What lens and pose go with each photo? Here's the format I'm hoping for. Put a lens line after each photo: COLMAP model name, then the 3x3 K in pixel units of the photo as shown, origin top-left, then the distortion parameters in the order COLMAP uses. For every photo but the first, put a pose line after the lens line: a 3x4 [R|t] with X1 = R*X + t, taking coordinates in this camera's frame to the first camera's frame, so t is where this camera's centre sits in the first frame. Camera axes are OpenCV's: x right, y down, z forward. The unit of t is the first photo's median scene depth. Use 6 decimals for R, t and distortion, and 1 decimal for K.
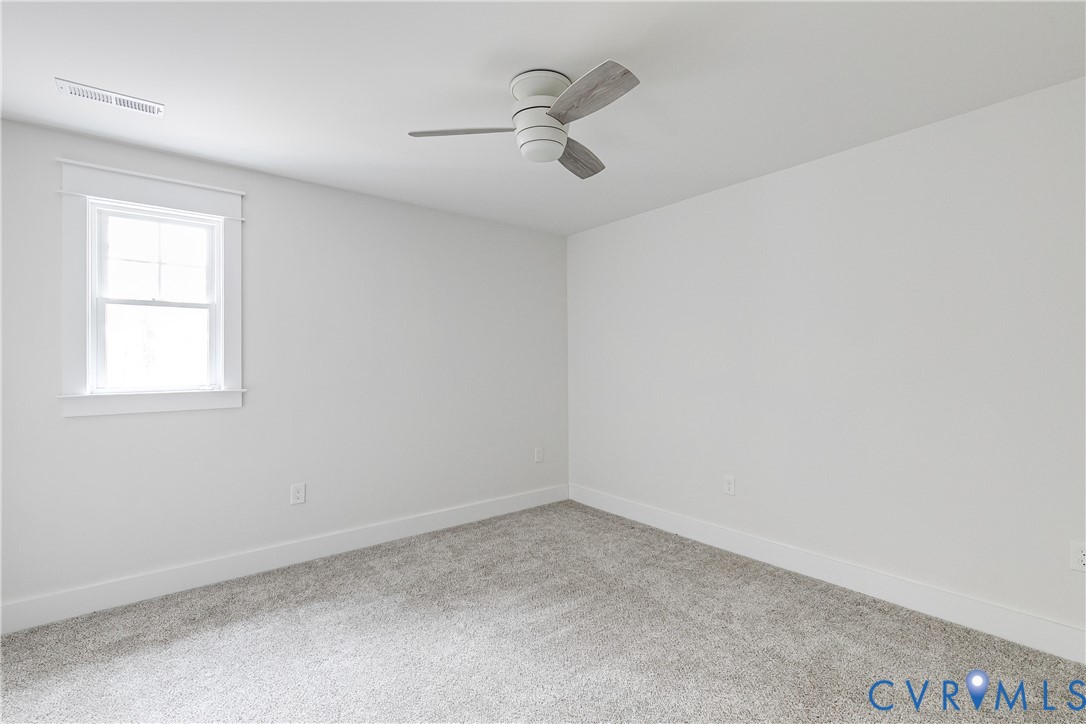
lens RADIAL K [[496.6, 0, 543.0], [0, 496.6, 362.0], [0, 0, 1]] dist [0.001289, 0.000121]
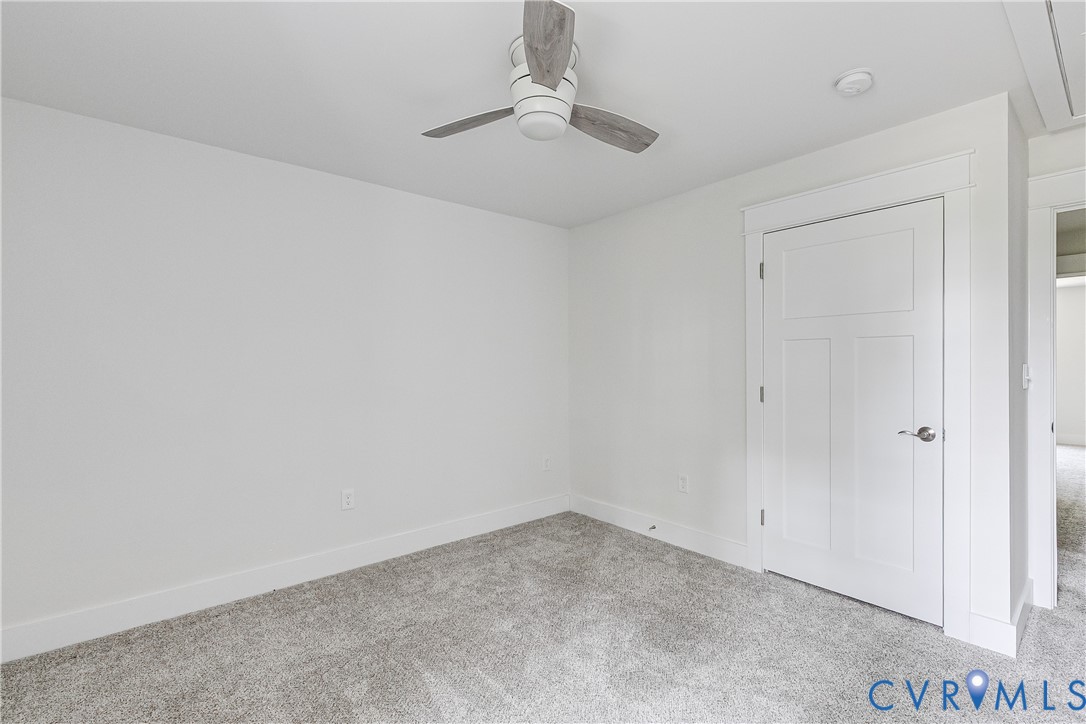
lens RADIAL K [[496.6, 0, 543.0], [0, 496.6, 362.0], [0, 0, 1]] dist [0.001289, 0.000121]
pose [[-0.023955, 0.000109, 0.999713, -0.567227], [0.002529, 0.999997, -0.000049, -0.008227], [-0.999710, 0.002527, -0.023955, 0.660007]]
